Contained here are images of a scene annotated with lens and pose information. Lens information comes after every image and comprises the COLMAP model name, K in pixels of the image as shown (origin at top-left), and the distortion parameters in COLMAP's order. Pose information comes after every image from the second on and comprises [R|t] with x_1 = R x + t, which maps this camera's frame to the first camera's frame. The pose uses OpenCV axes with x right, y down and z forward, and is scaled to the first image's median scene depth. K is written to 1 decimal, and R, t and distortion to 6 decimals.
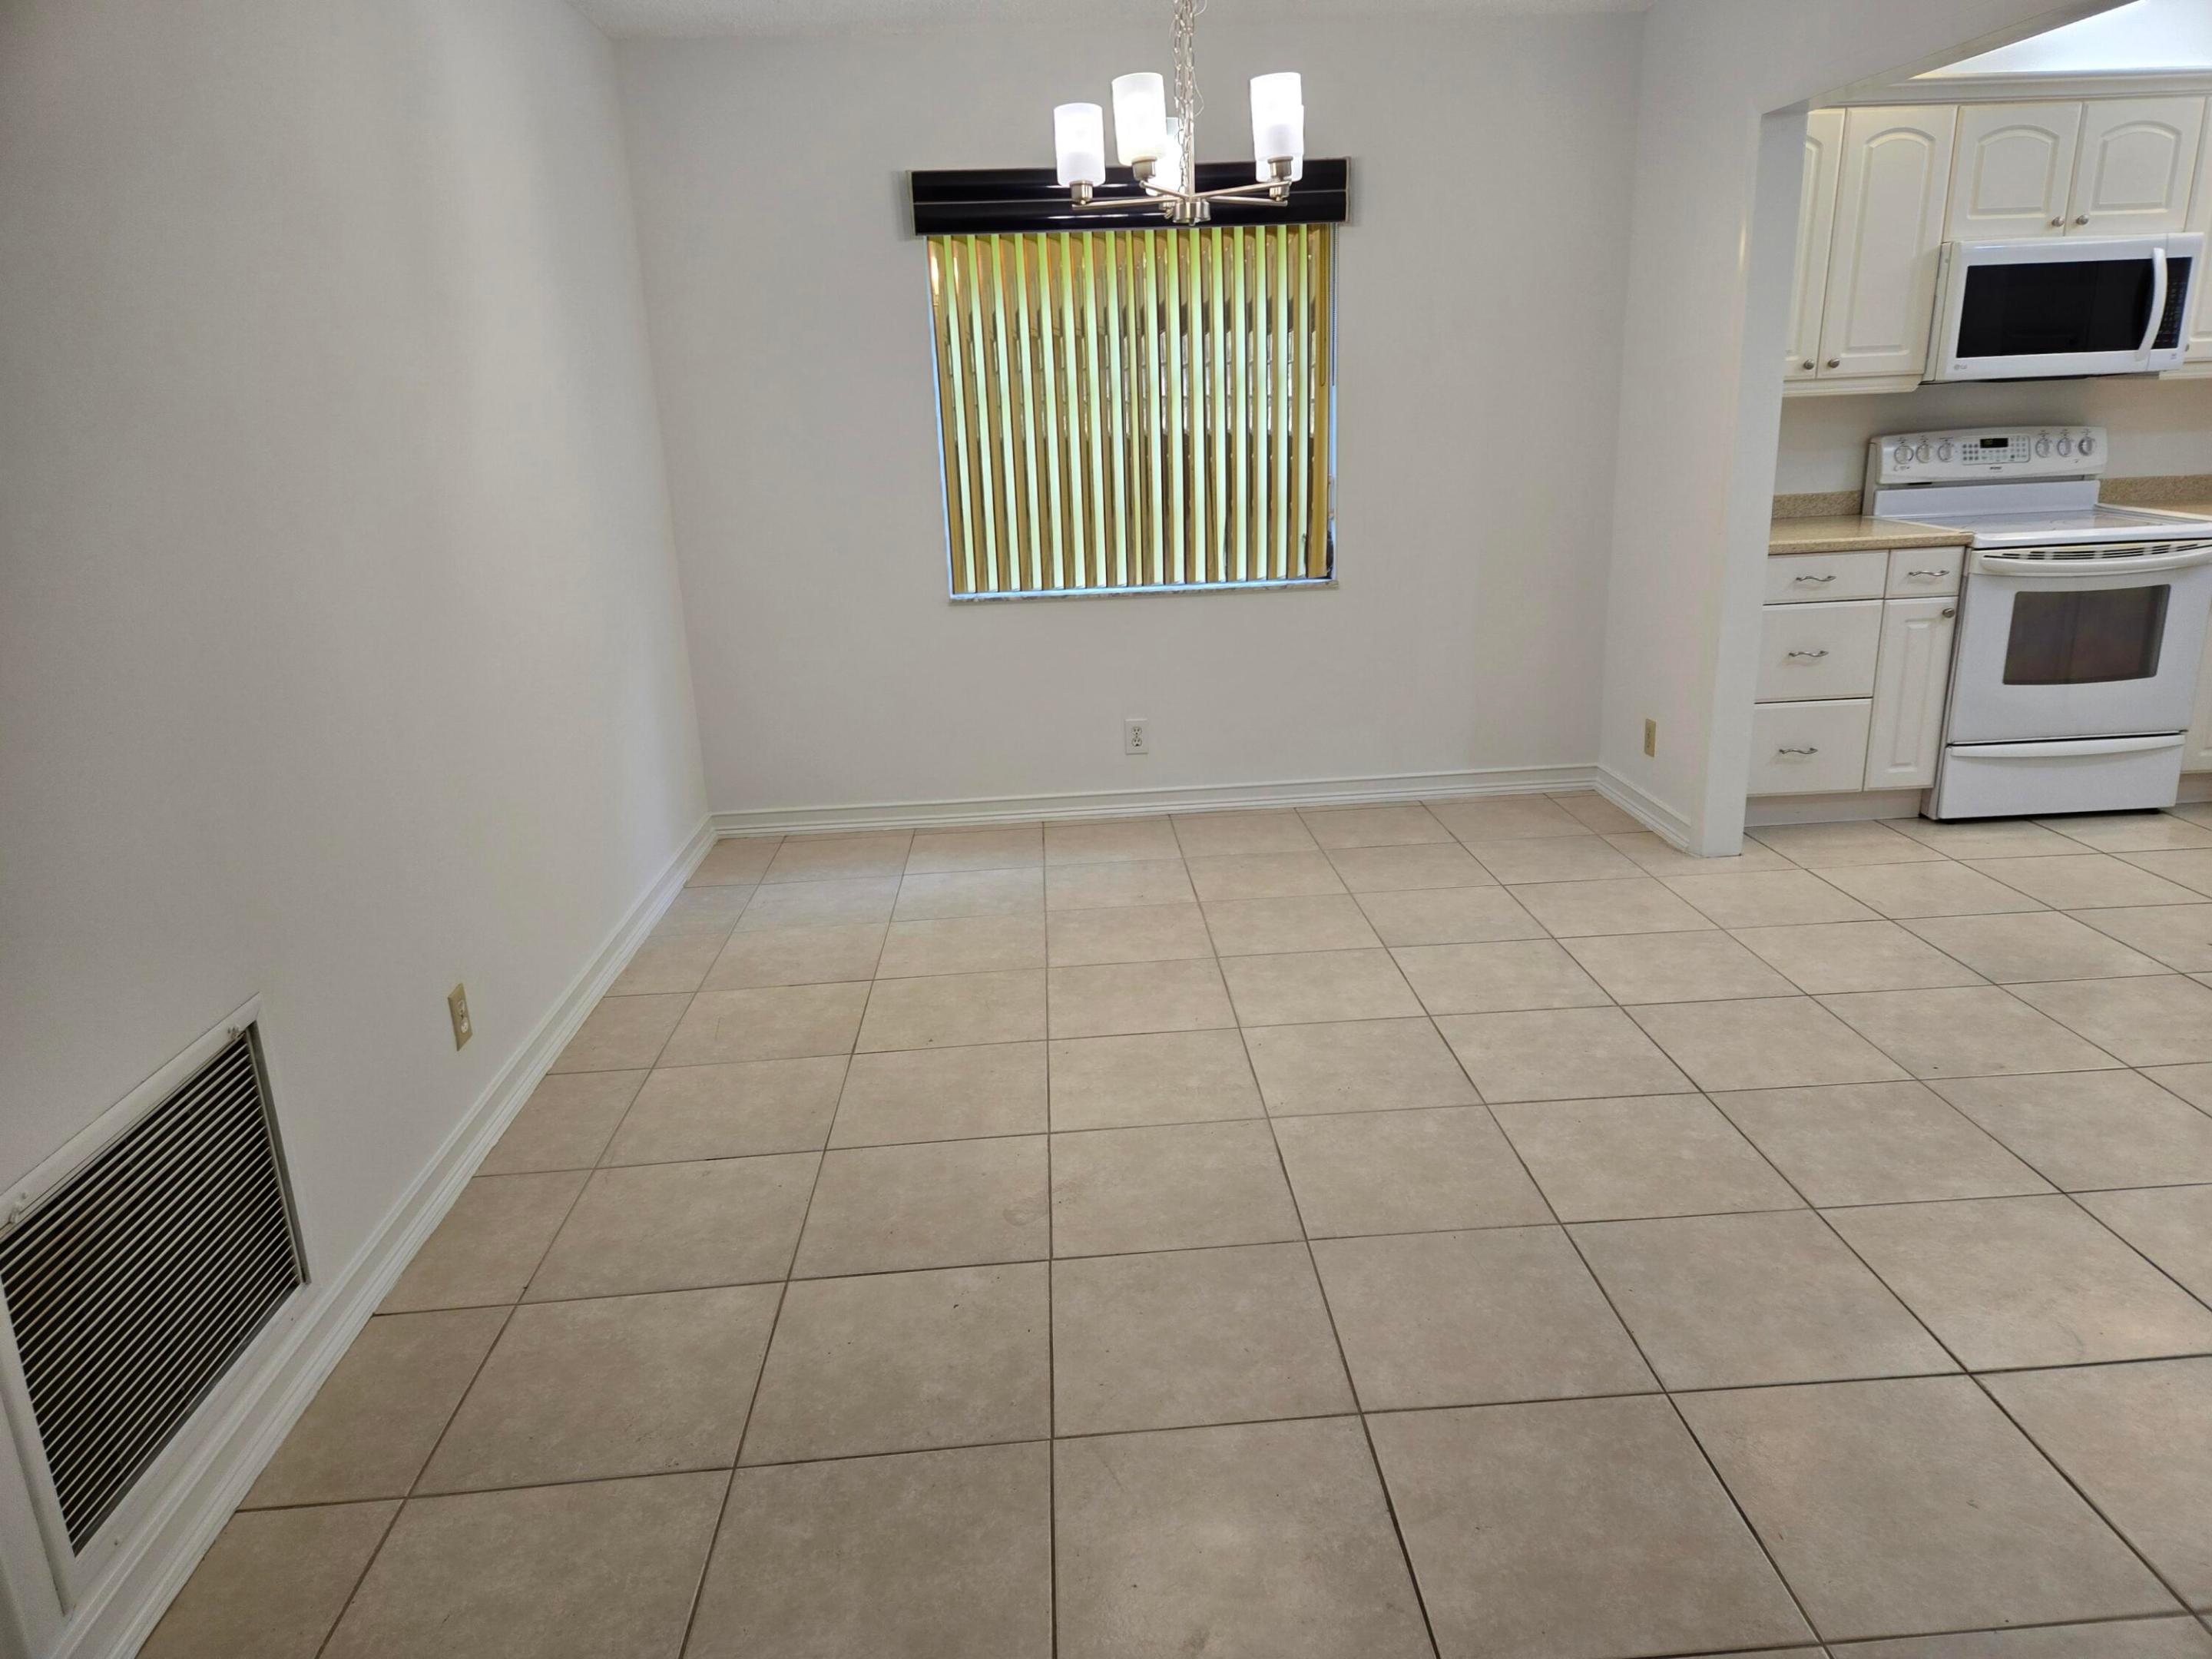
lens RADIAL K [[1483.0, 0, 1108.5], [0, 1483.0, 846.0], [0, 0, 1]] dist [0.050825, -0.038274]
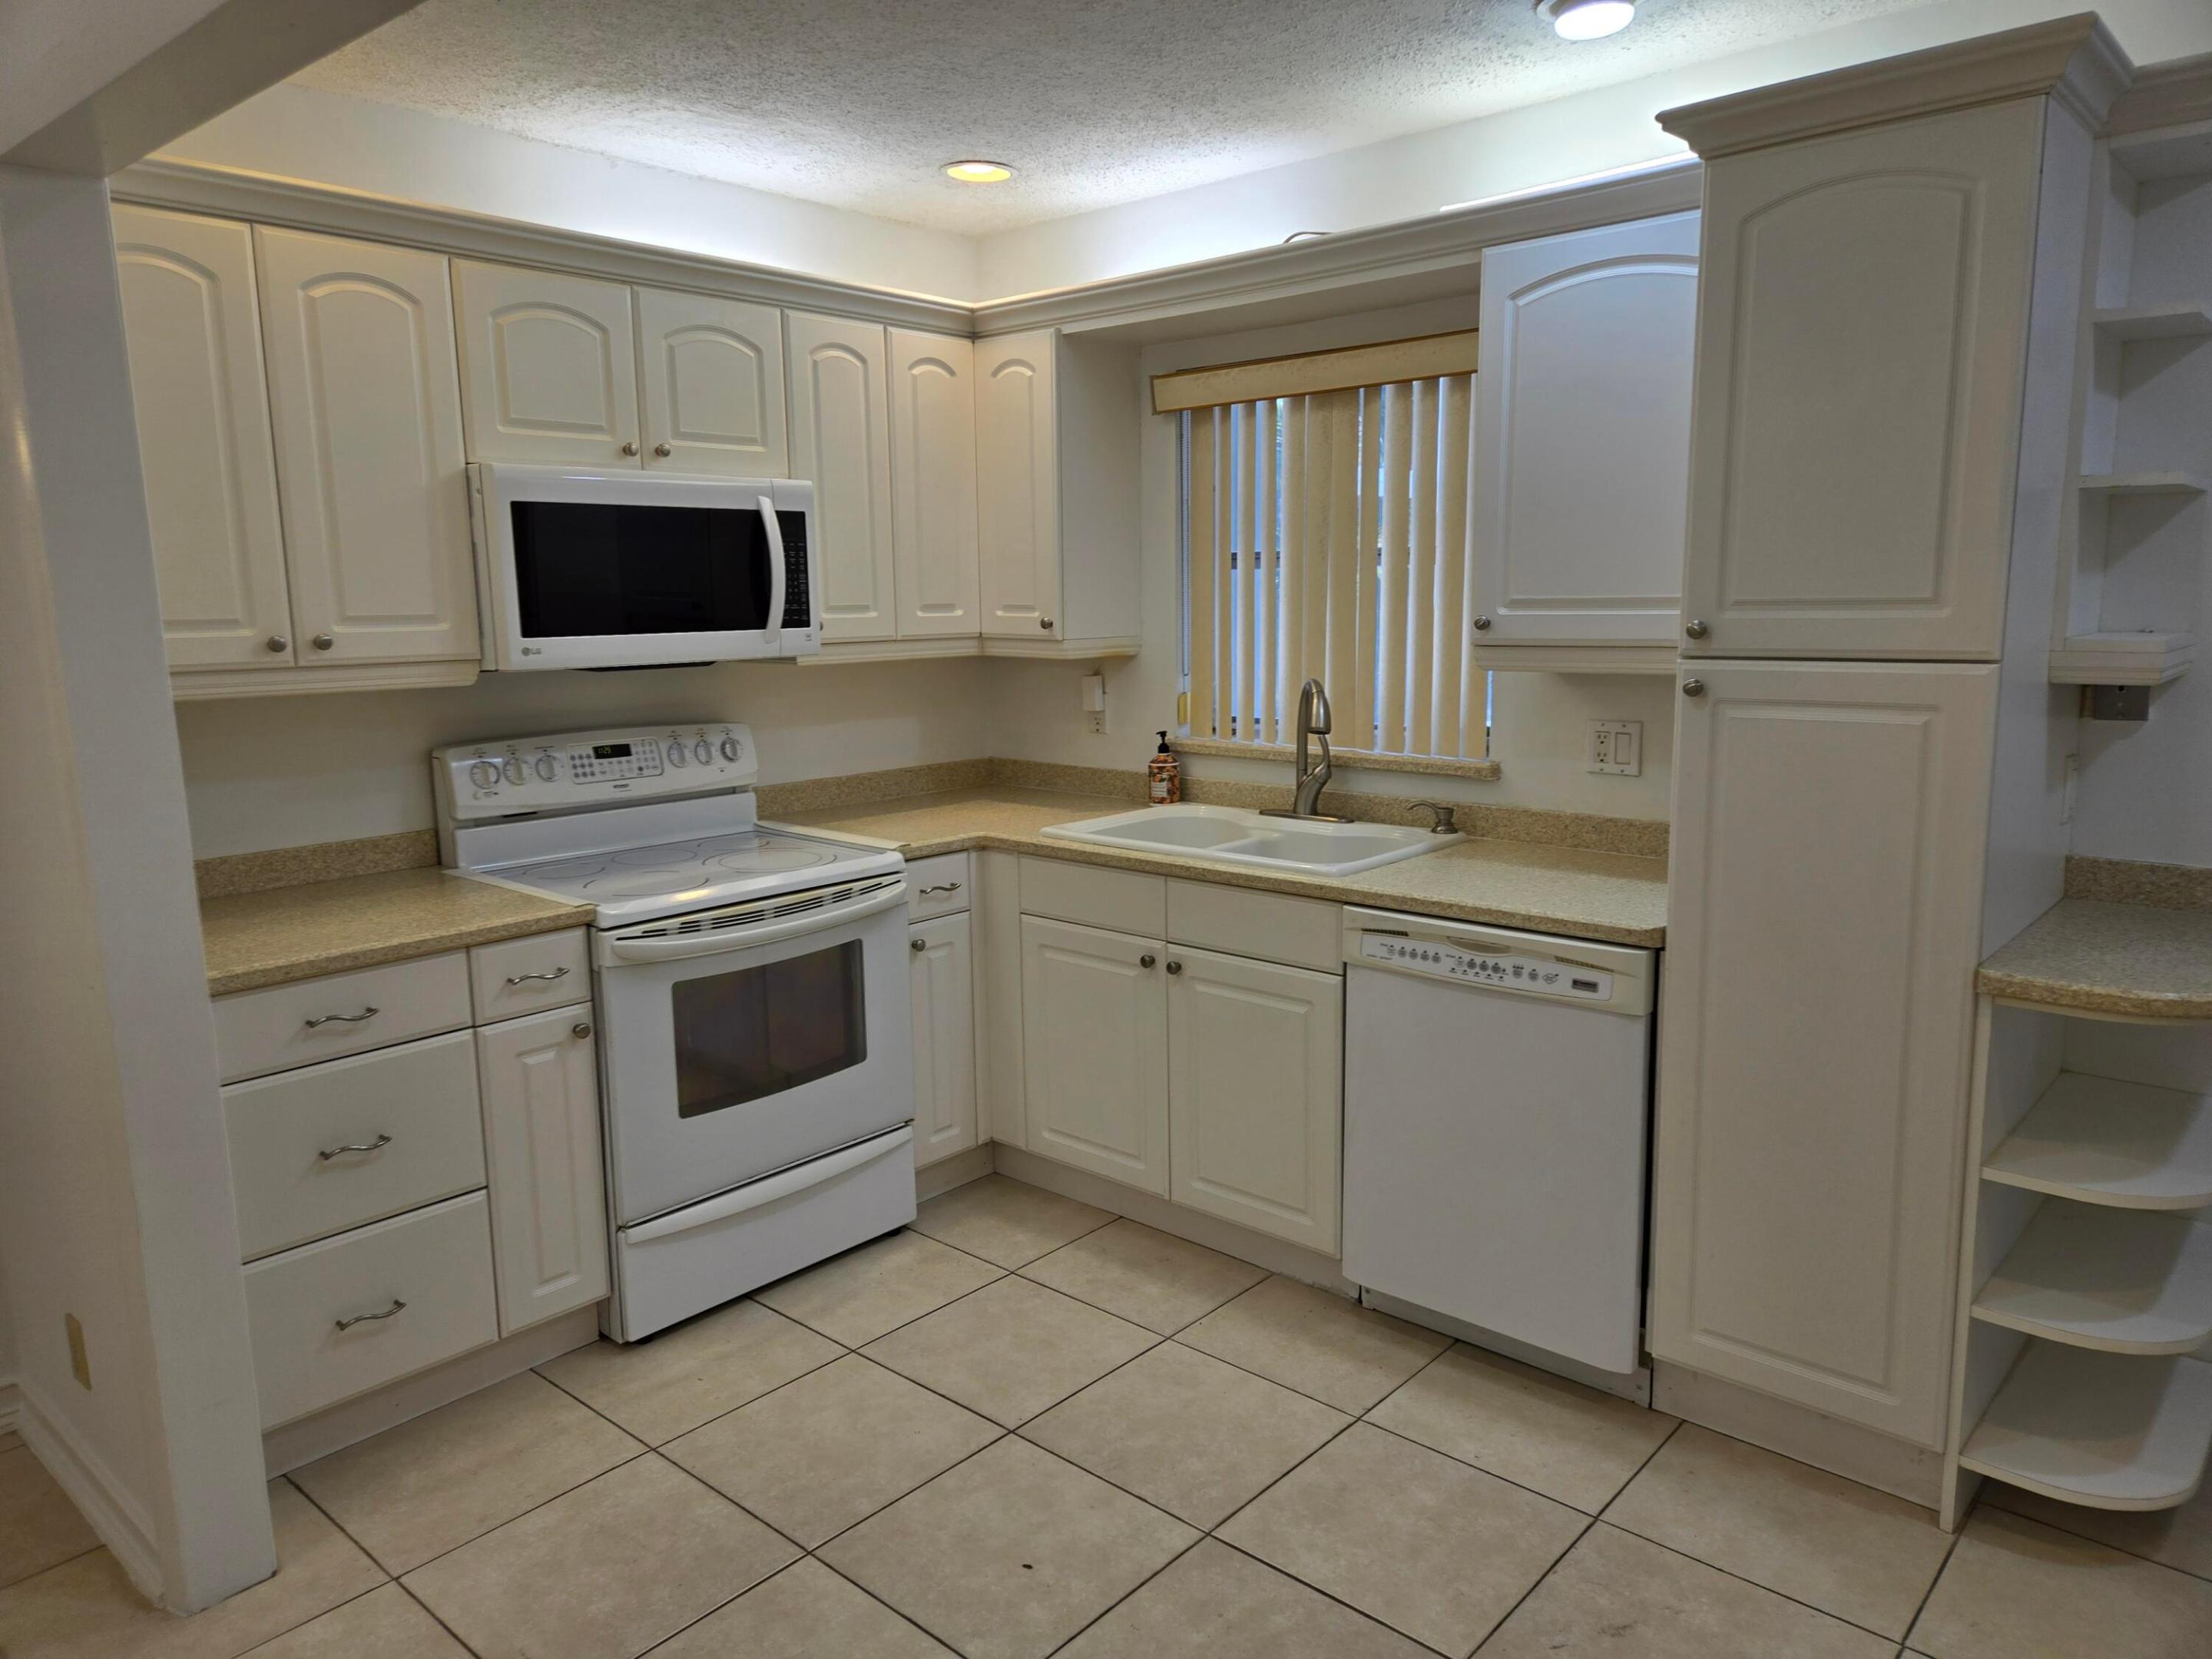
lens RADIAL K [[1483.0, 0, 1119.3], [0, 1483.0, 819.9], [0, 0, 1]] dist [0.050825, -0.038274]
pose [[0.698148, -0.086045, 0.710764, 0.277646], [0.195083, 0.978050, -0.073218, -0.150060], [-0.688863, 0.189775, 0.699610, 0.388541]]
